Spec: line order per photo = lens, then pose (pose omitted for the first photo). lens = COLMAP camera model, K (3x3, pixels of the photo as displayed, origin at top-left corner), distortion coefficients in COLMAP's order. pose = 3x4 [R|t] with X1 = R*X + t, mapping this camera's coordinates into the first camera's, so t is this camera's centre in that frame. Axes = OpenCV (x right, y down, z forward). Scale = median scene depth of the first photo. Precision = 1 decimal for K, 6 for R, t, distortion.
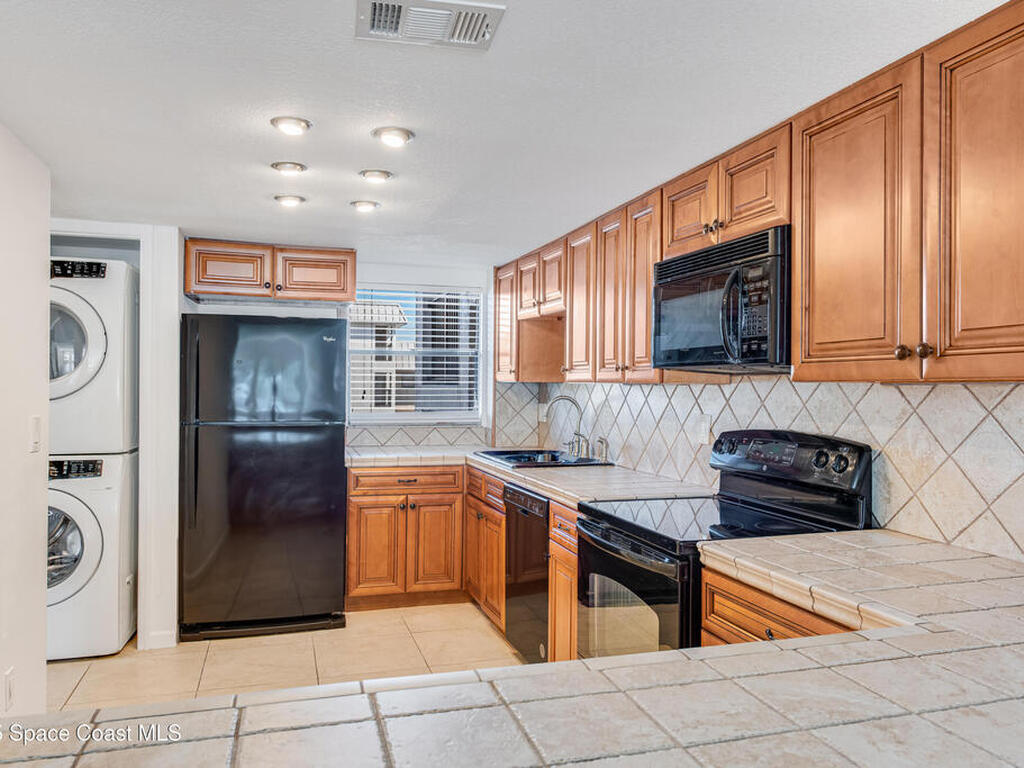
lens RADIAL K [[760.2, 0, 513.3], [0, 760.2, 386.2], [0, 0, 1]] dist [0.003836, -0.005721]
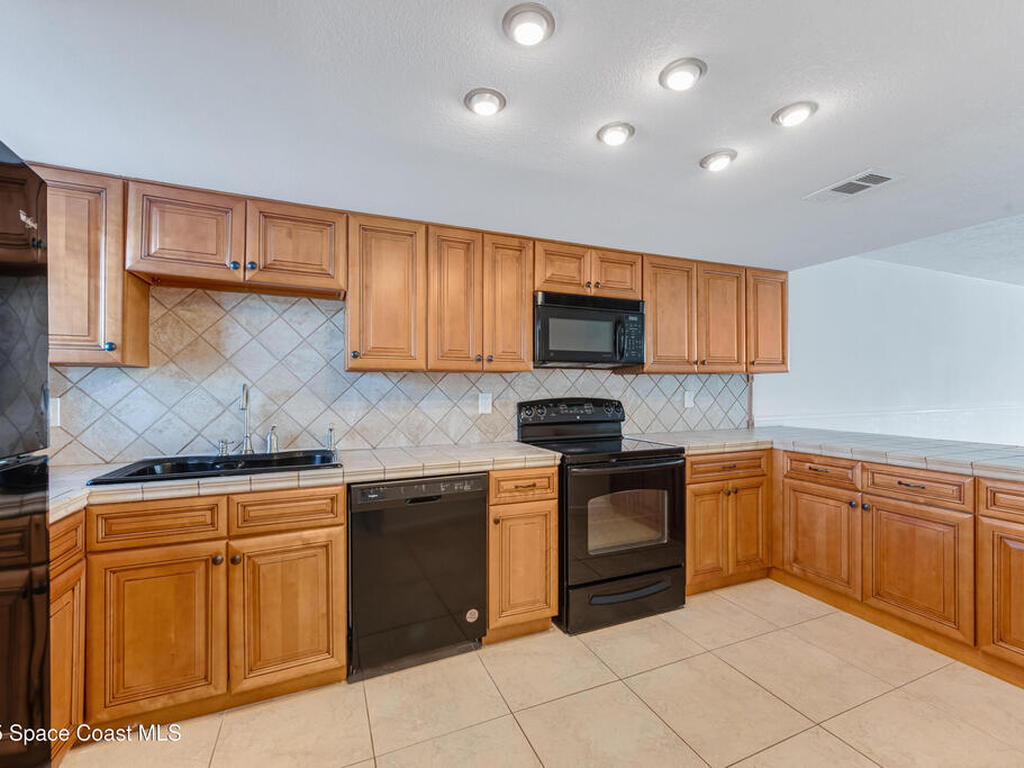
lens RADIAL K [[447.9, 0, 513.7], [0, 447.9, 388.9], [0, 0, 1]] dist [-0.001187, 0.000433]
pose [[-0.097861, -0.009849, 0.995151, -0.615645], [0.004053, 0.999939, 0.010295, 0.019551], [-0.995192, 0.005041, -0.097815, 1.027939]]
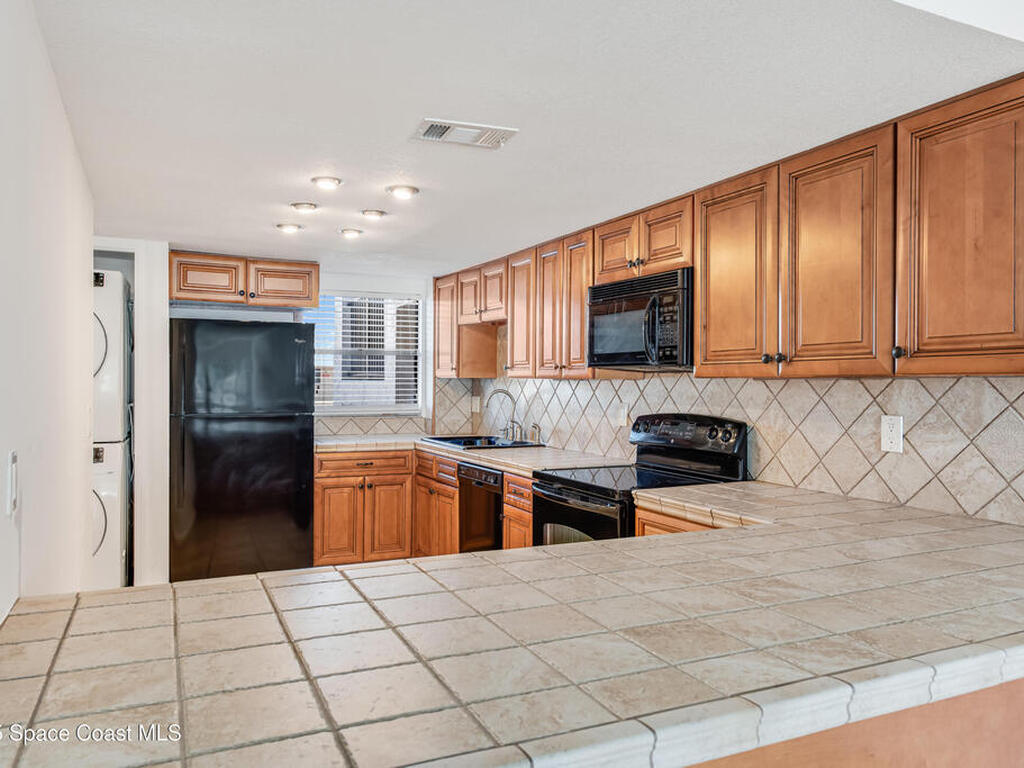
lens RADIAL K [[760.2, 0, 514.3], [0, 760.2, 386.7], [0, 0, 1]] dist [0.003836, -0.005721]
pose [[0.989100, -0.003904, 0.147196, -0.118758], [0.002851, 0.999969, 0.007370, -0.000463], [-0.147220, -0.006870, 0.989080, -0.241193]]
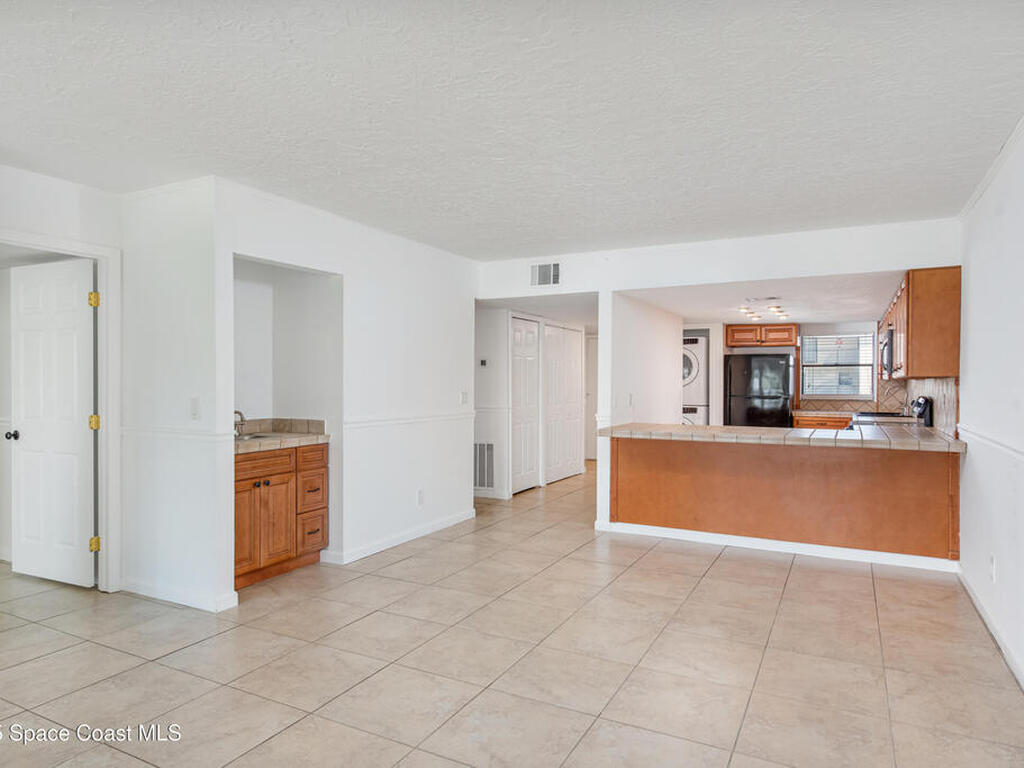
lens RADIAL K [[639.0, 0, 514.5], [0, 639.0, 385.3], [0, 0, 1]] dist [0.004920, -0.001960]
pose [[0.708864, -0.003329, -0.705338, 0.775449], [0.003163, 0.999994, -0.001541, 0.016352], [0.705338, -0.001138, 0.708870, -1.380430]]
